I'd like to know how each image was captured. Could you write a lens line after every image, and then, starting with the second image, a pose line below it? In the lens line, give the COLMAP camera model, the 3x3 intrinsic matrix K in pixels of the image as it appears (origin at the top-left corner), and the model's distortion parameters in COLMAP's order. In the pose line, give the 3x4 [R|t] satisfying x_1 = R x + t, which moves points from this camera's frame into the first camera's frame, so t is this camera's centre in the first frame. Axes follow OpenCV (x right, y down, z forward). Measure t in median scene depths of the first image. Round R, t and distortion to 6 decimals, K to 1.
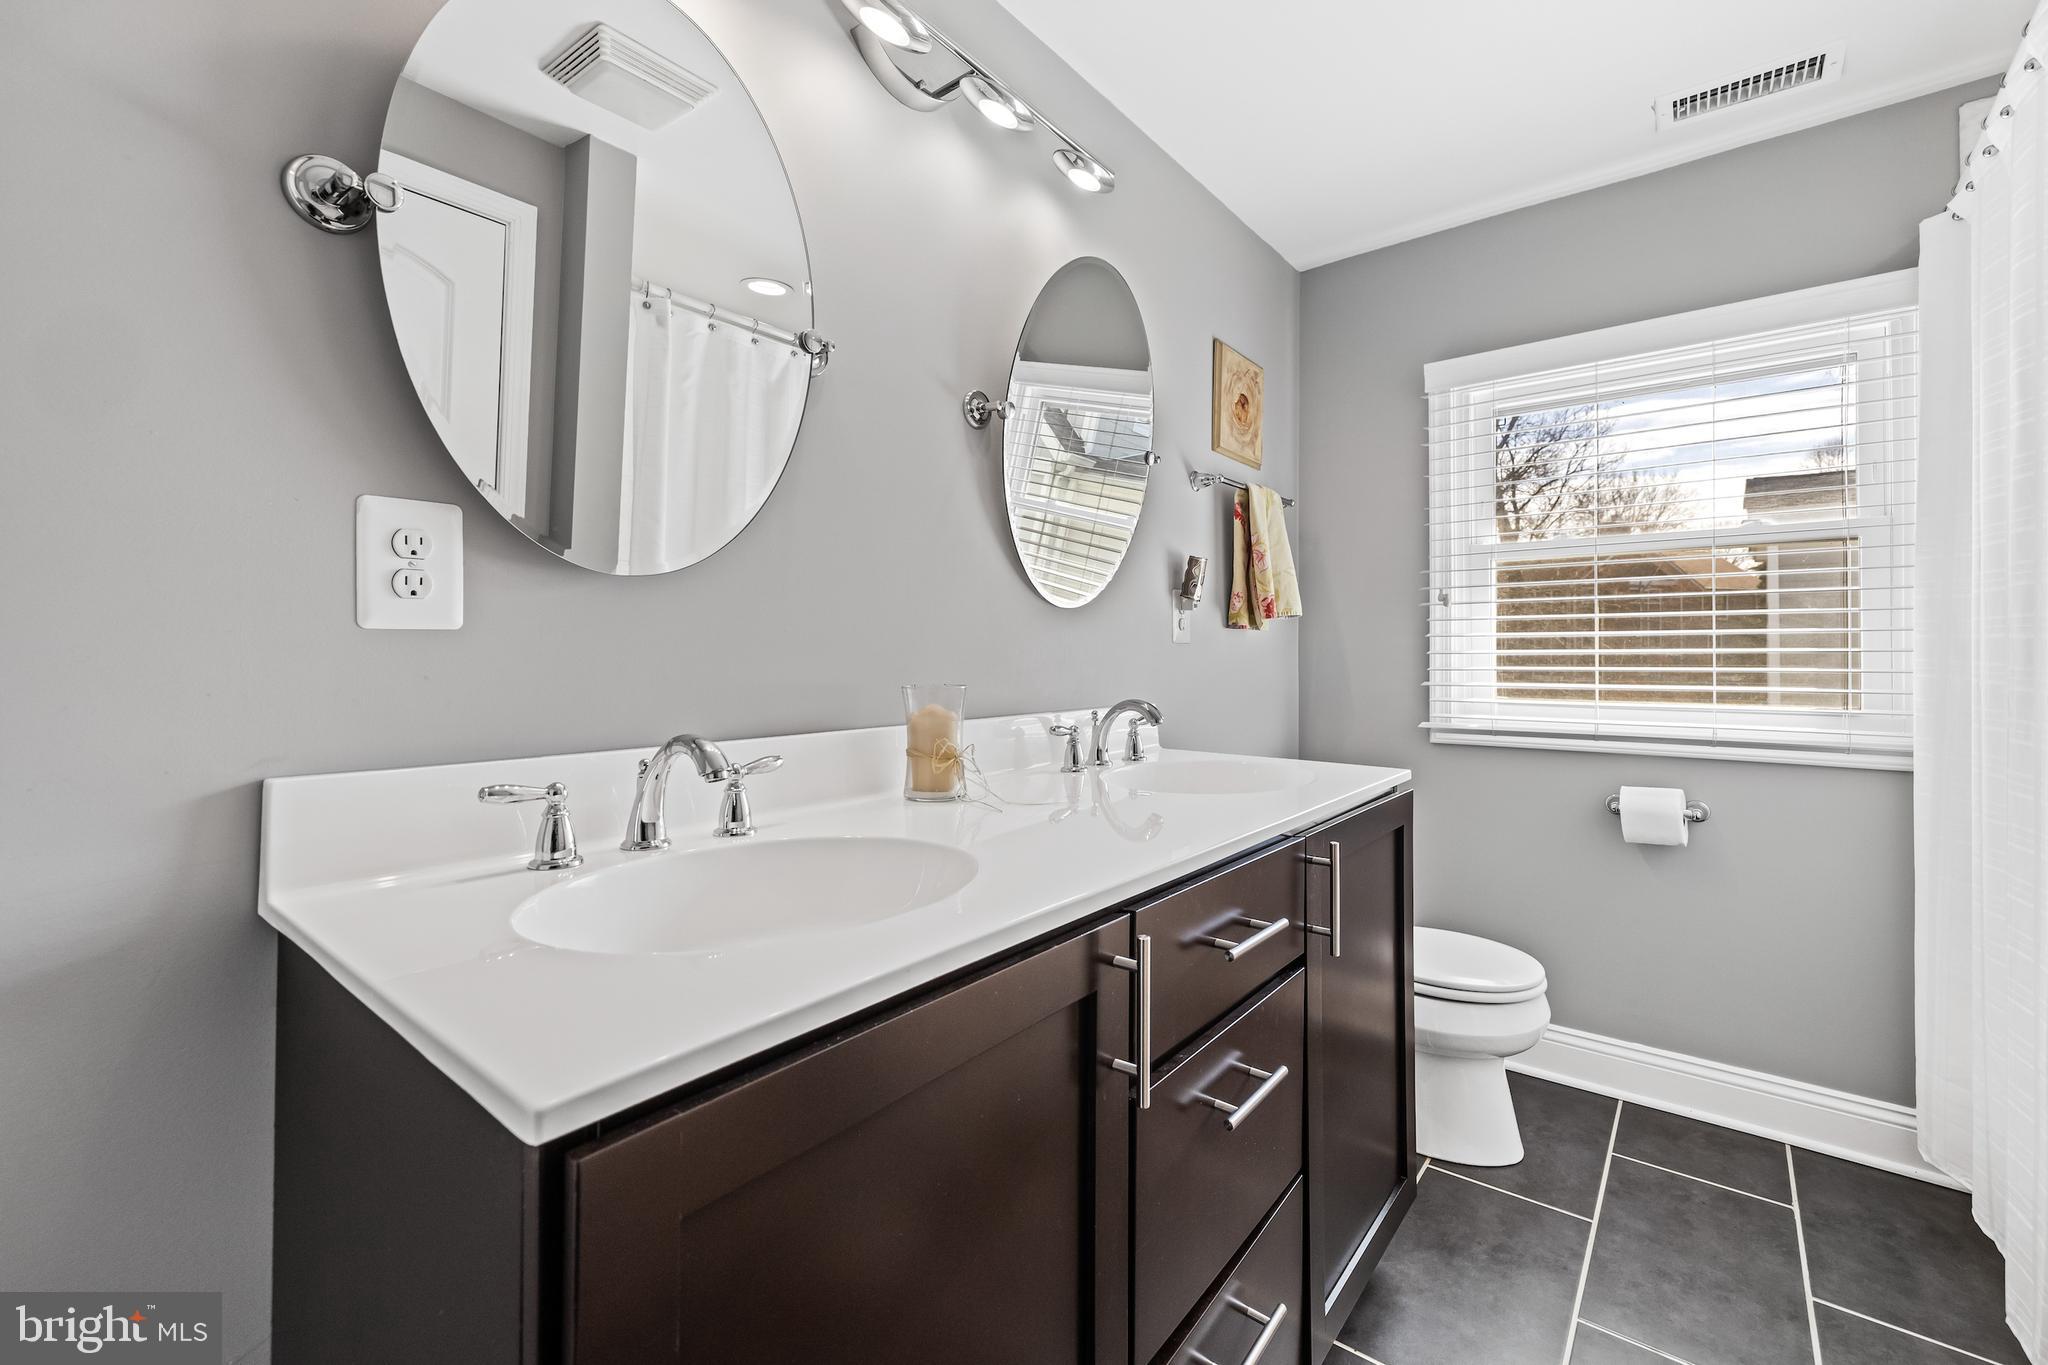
lens RADIAL K [[863.4, 0, 1052.3], [0, 863.4, 643.6], [0, 0, 1]] dist [0.000281, -0.000359]
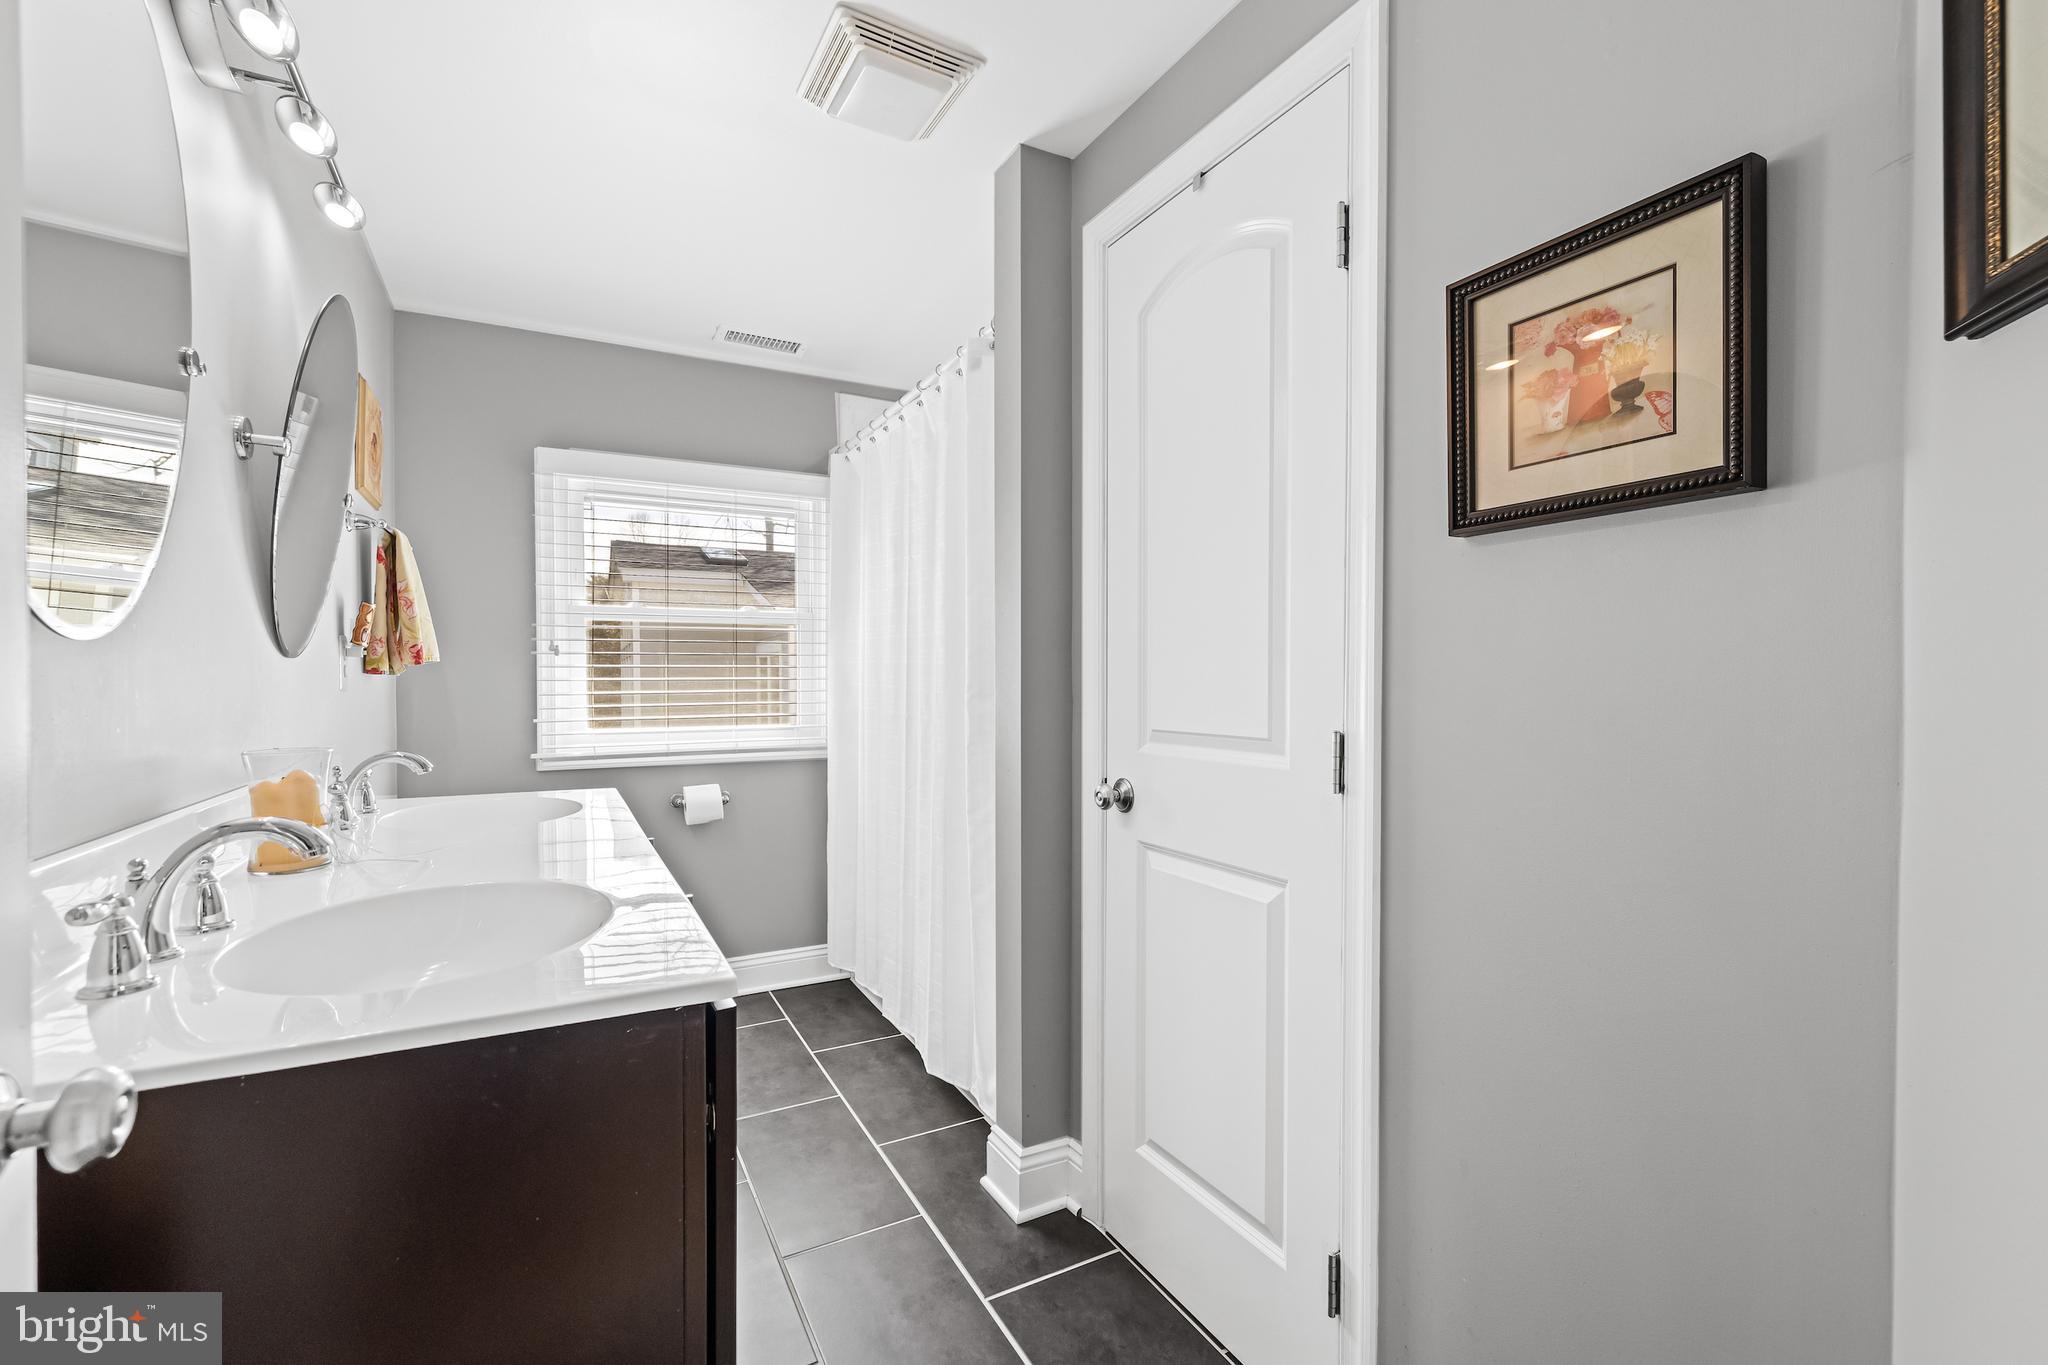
lens RADIAL K [[863.4, 0, 1014.3], [0, 863.4, 682.0], [0, 0, 1]] dist [0.000281, -0.000359]
pose [[0.395849, -0.003063, 0.918310, -0.391965], [-0.012322, 0.999887, 0.008647, -0.025072], [-0.918233, -0.014738, 0.395767, -0.059380]]
